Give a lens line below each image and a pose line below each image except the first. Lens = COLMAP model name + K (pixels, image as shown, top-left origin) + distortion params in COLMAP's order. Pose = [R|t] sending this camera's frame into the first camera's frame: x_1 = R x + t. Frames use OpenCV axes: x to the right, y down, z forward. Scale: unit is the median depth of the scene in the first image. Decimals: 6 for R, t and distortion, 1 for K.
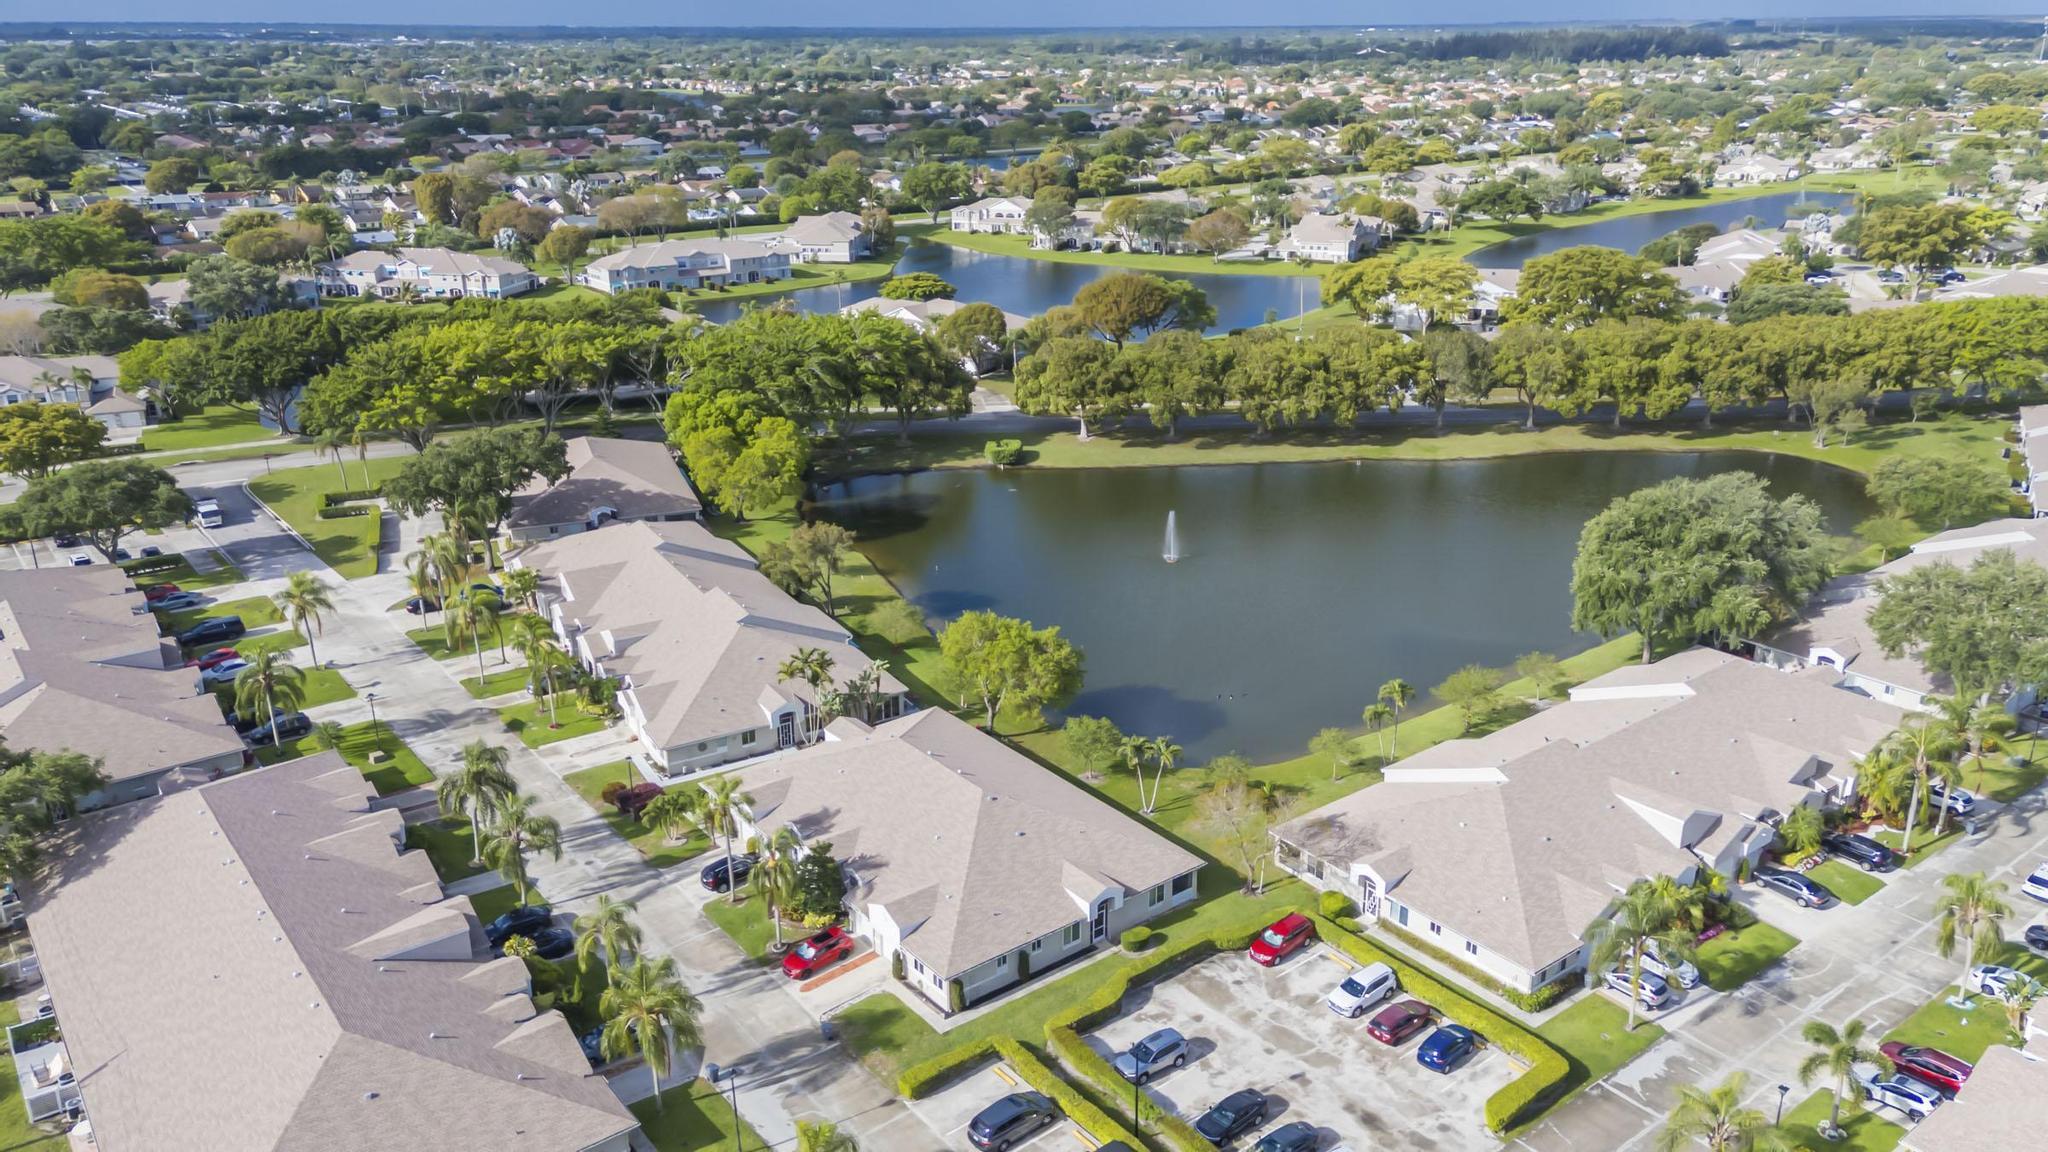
lens RADIAL K [[1511.8, 0, 1024.0], [0, 1511.8, 576.0], [0, 0, 1]] dist [0.064823, -0.021843]
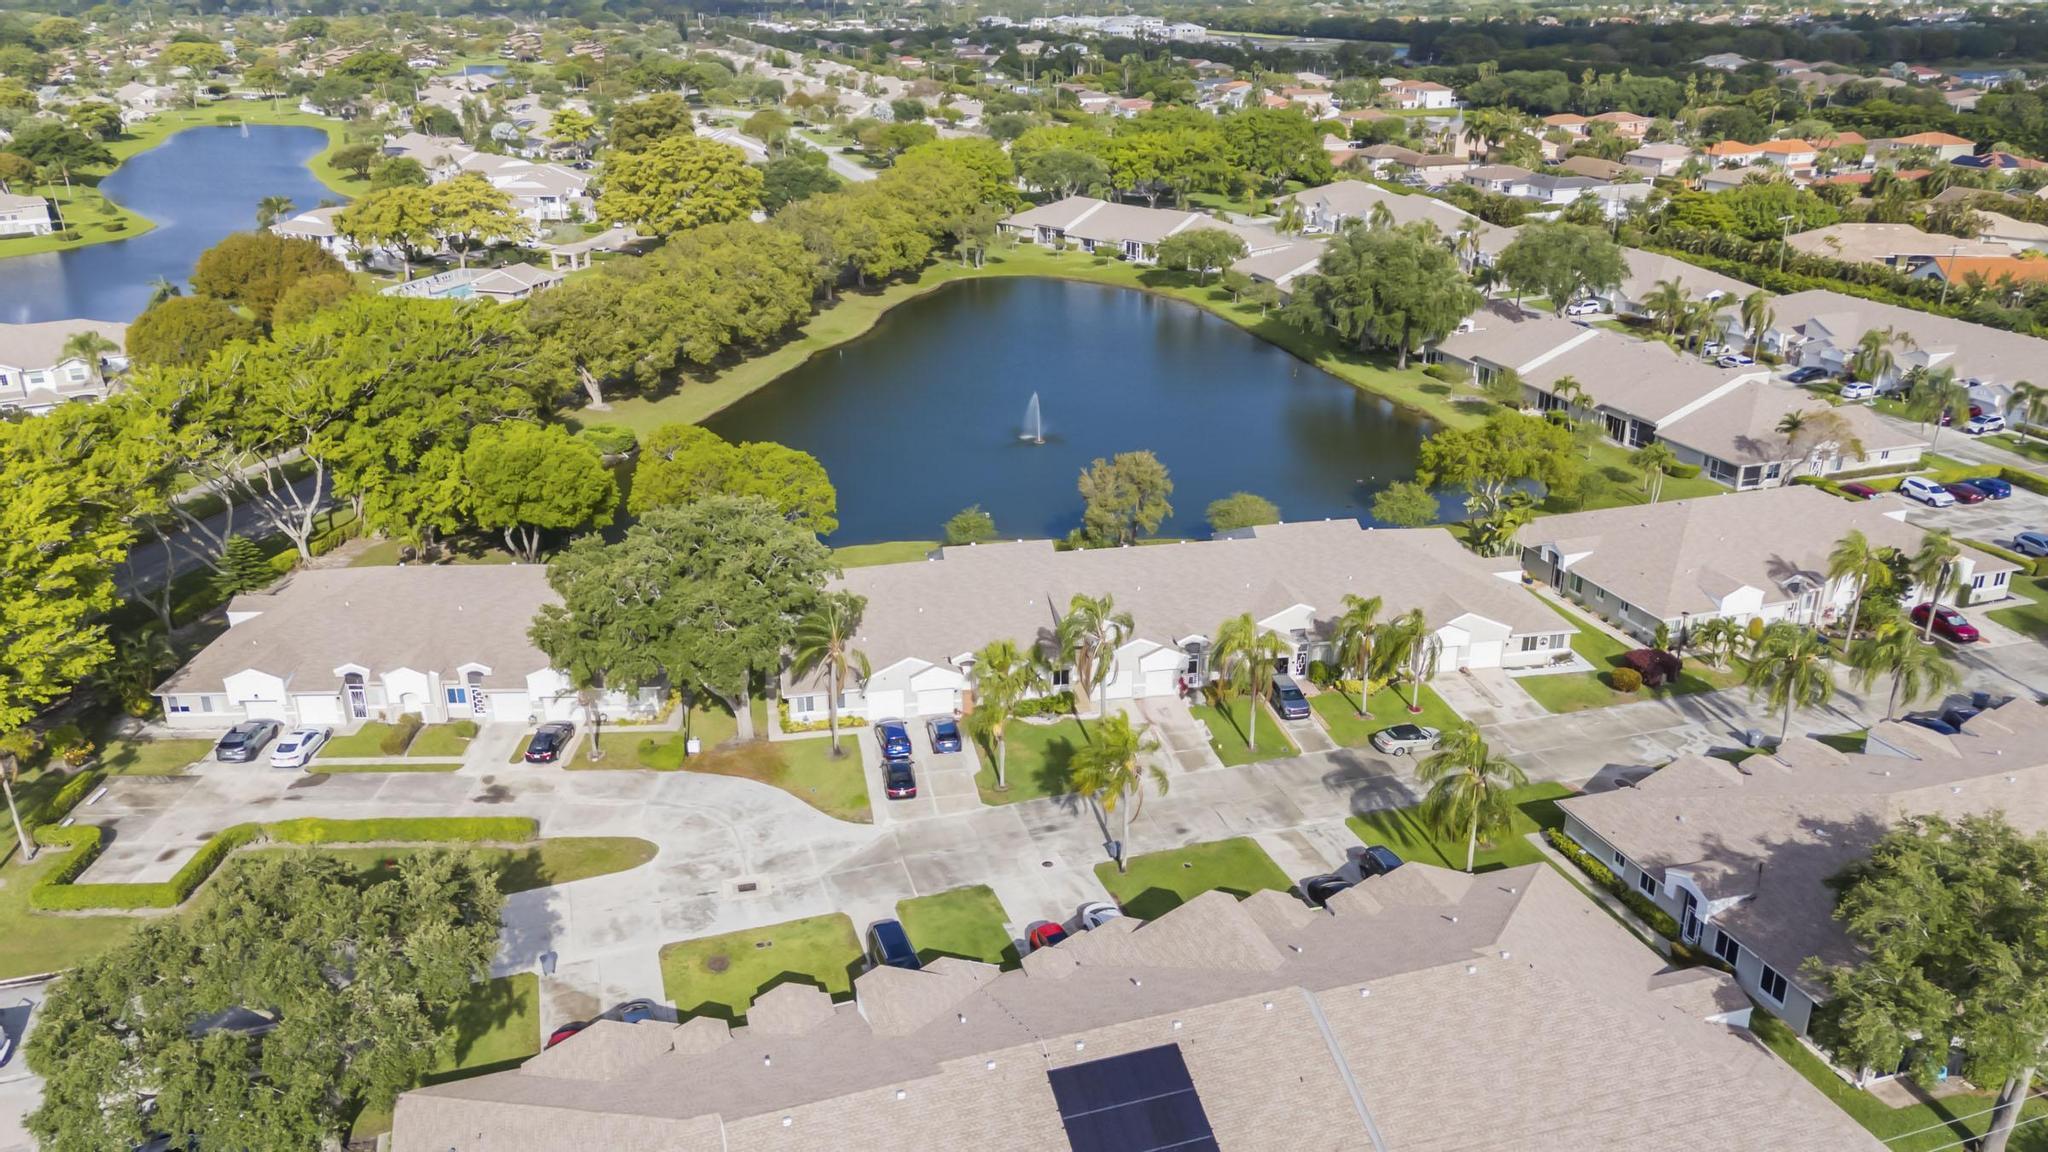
lens RADIAL K [[1511.8, 0, 1024.0], [0, 1511.8, 576.0], [0, 0, 1]] dist [0.064823, -0.021843]
pose [[0.341335, -0.340277, 0.876186, -0.441694], [0.321787, 0.918146, 0.231215, -0.089492], [-0.883144, 0.203023, 0.422893, 0.353529]]
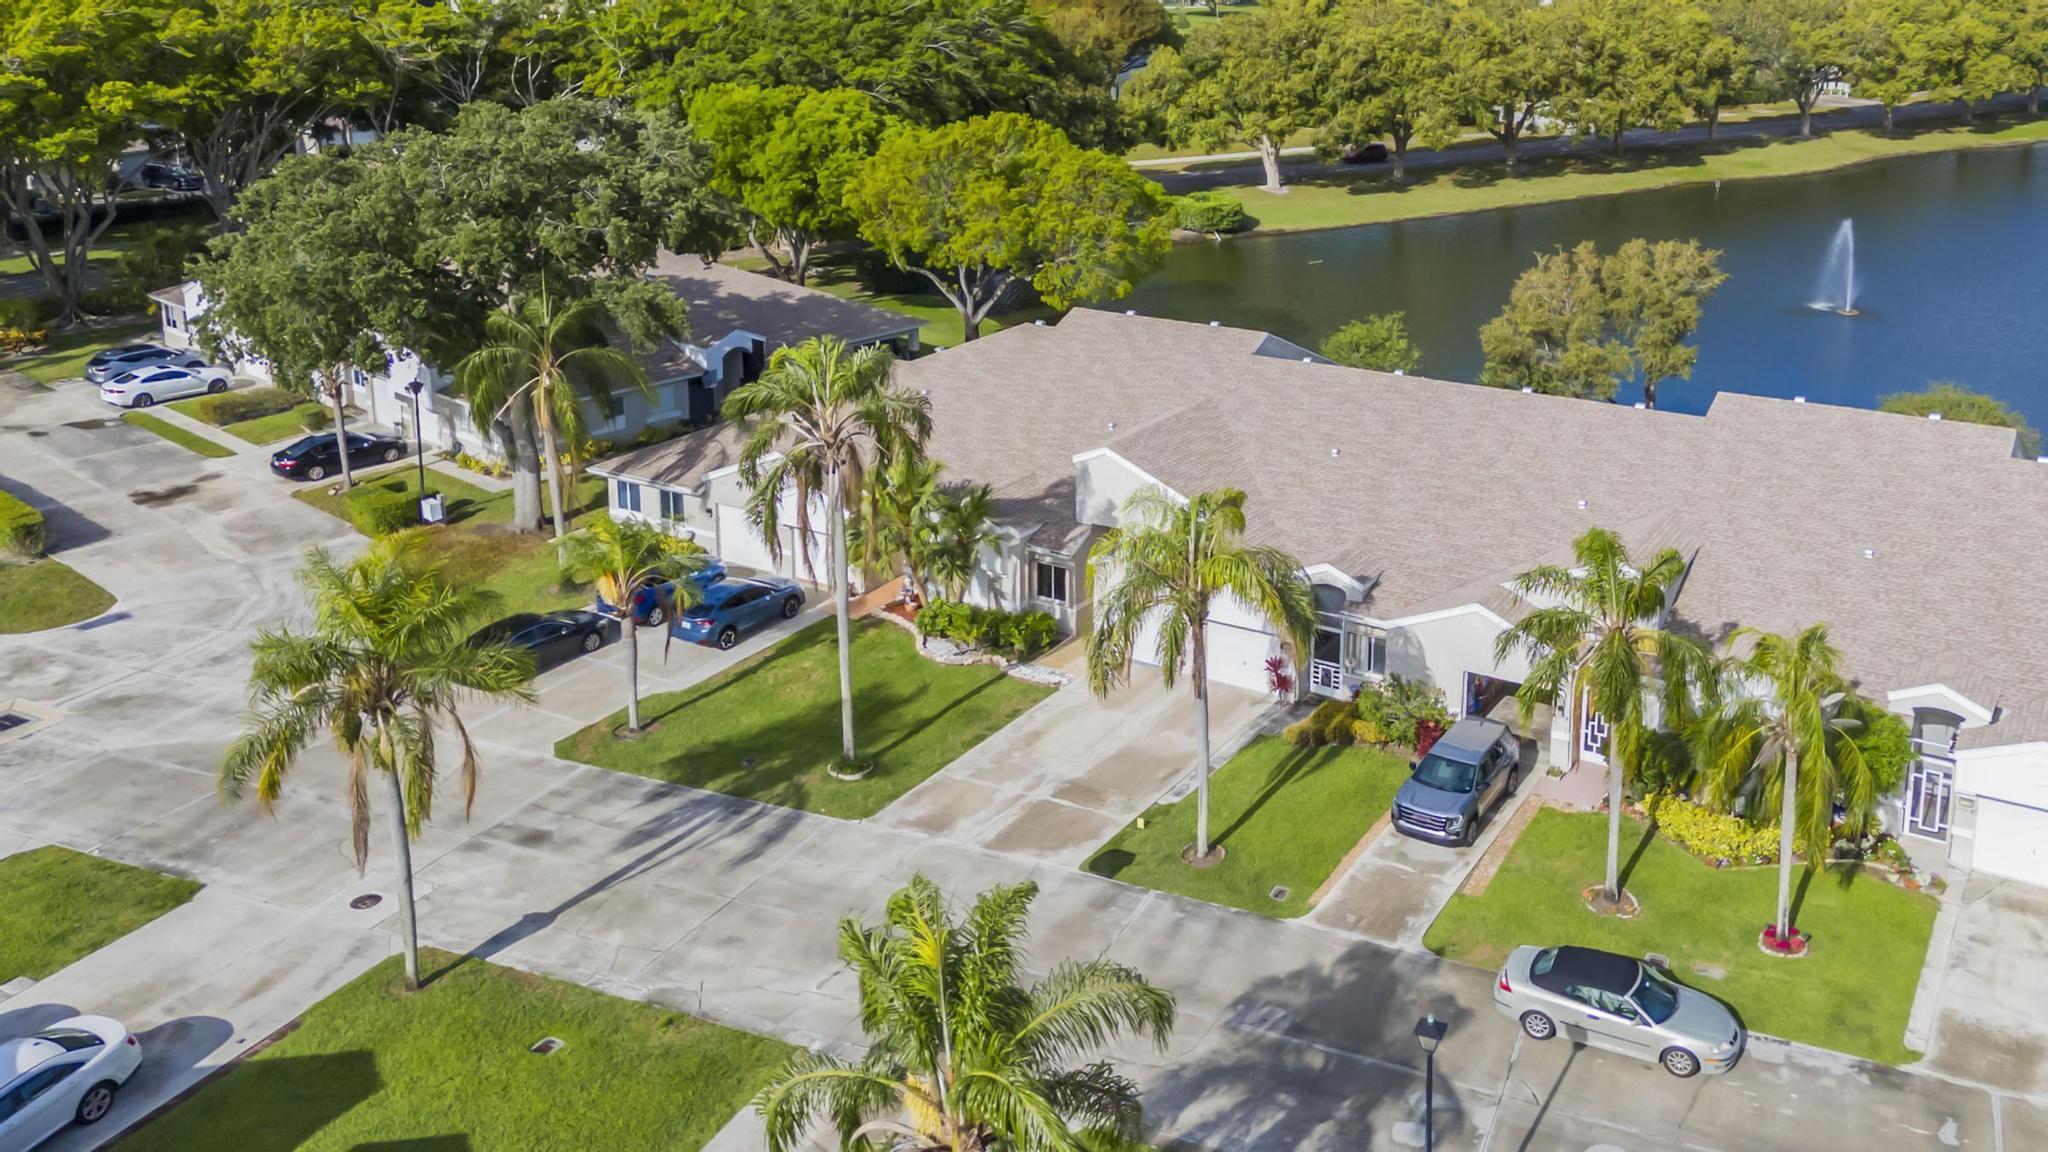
lens RADIAL K [[1714.6, 0, 1173.1], [0, 1714.6, 390.7], [0, 0, 1]] dist [0.069252, -0.015952]
pose [[0.874374, -0.124170, 0.469097, -0.221749], [0.161870, 0.985971, -0.040731, 0.001115], [-0.457458, 0.111546, 0.882207, 0.332558]]
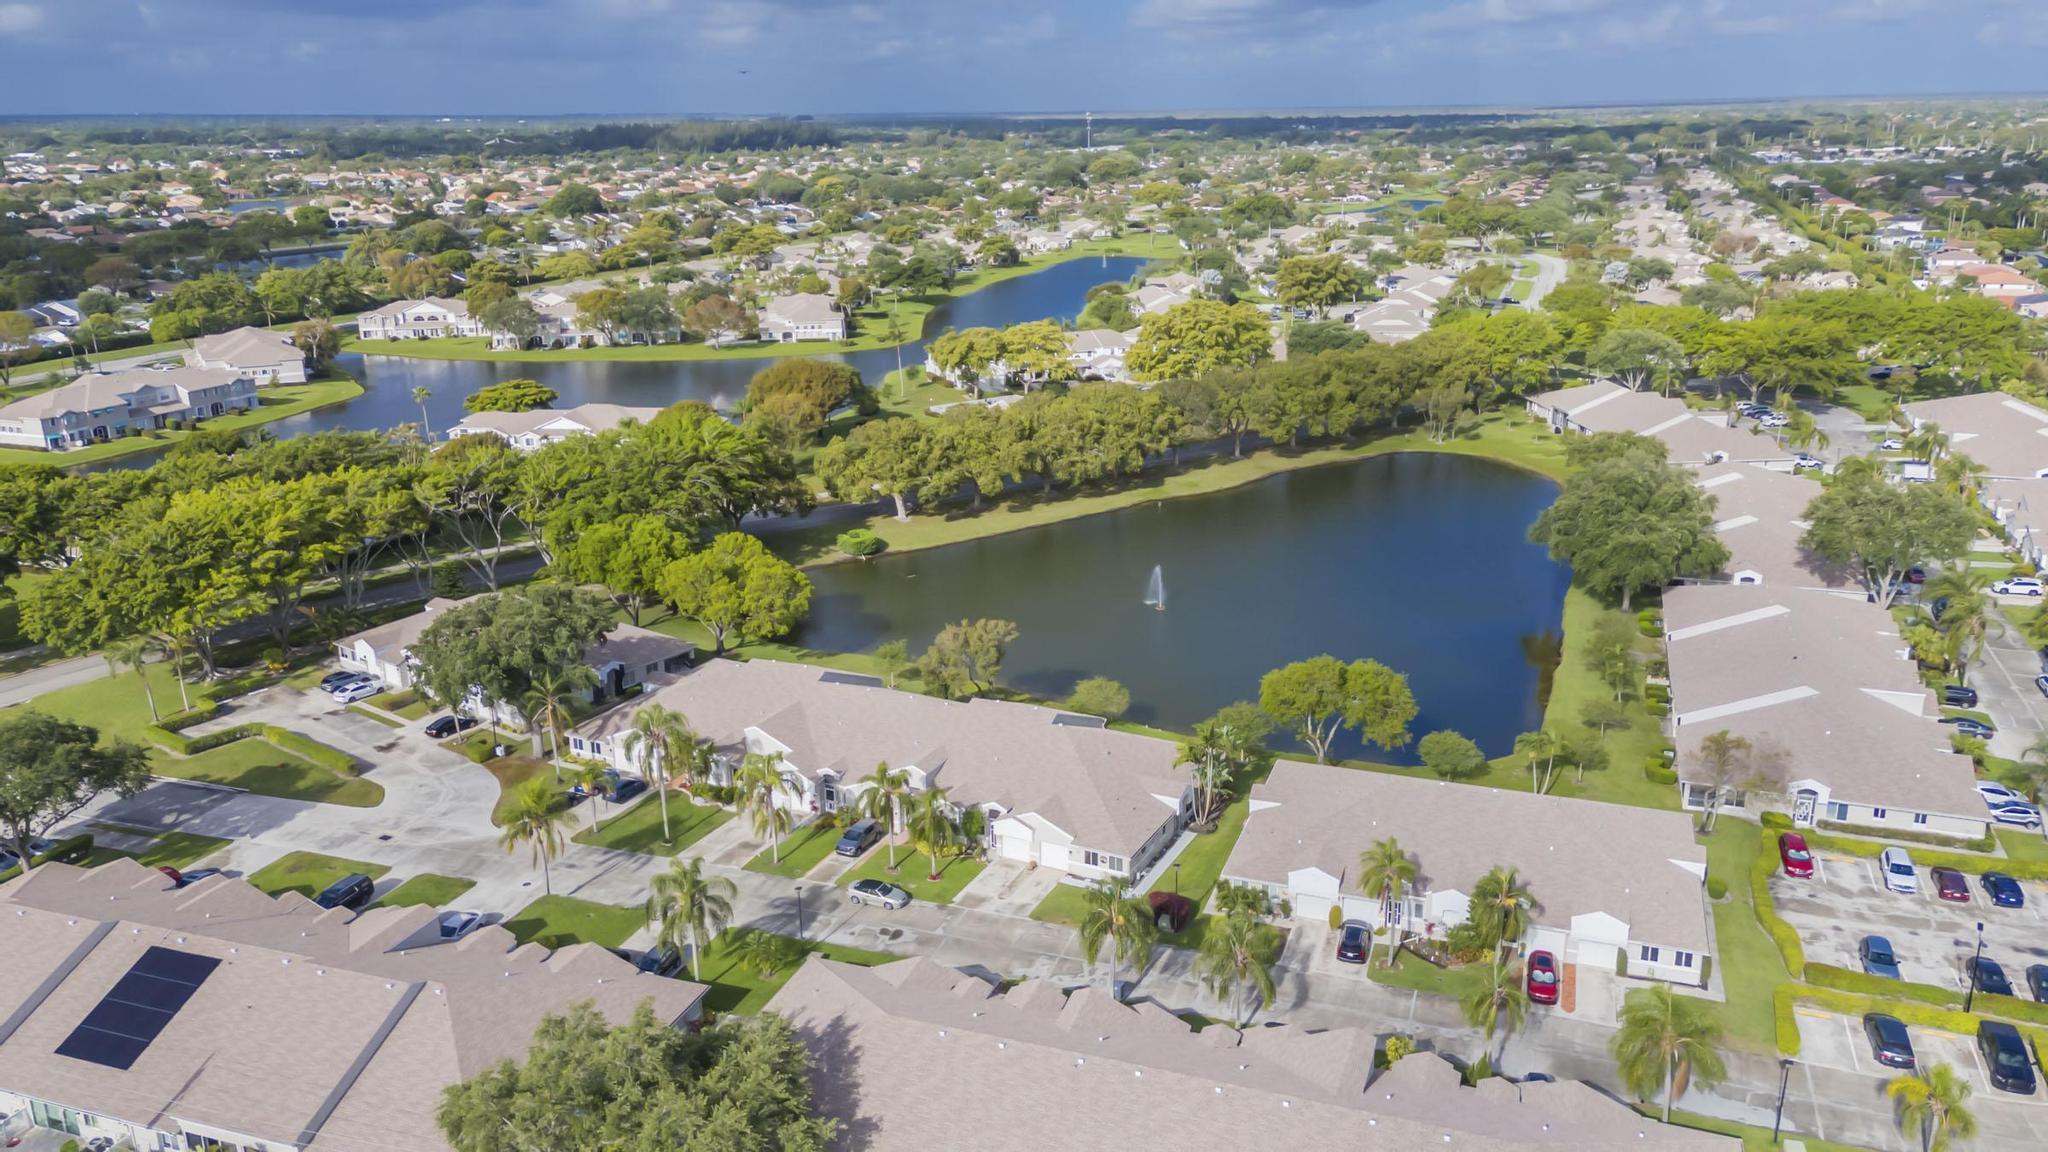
lens RADIAL K [[1511.8, 0, 1024.0], [0, 1511.8, 576.0], [0, 0, 1]] dist [0.064823, -0.021843]
pose [[0.844226, -0.162319, 0.510817, -0.294945], [0.189166, 0.981945, -0.000607, -0.028479], [-0.501496, 0.097142, 0.859689, 0.080381]]
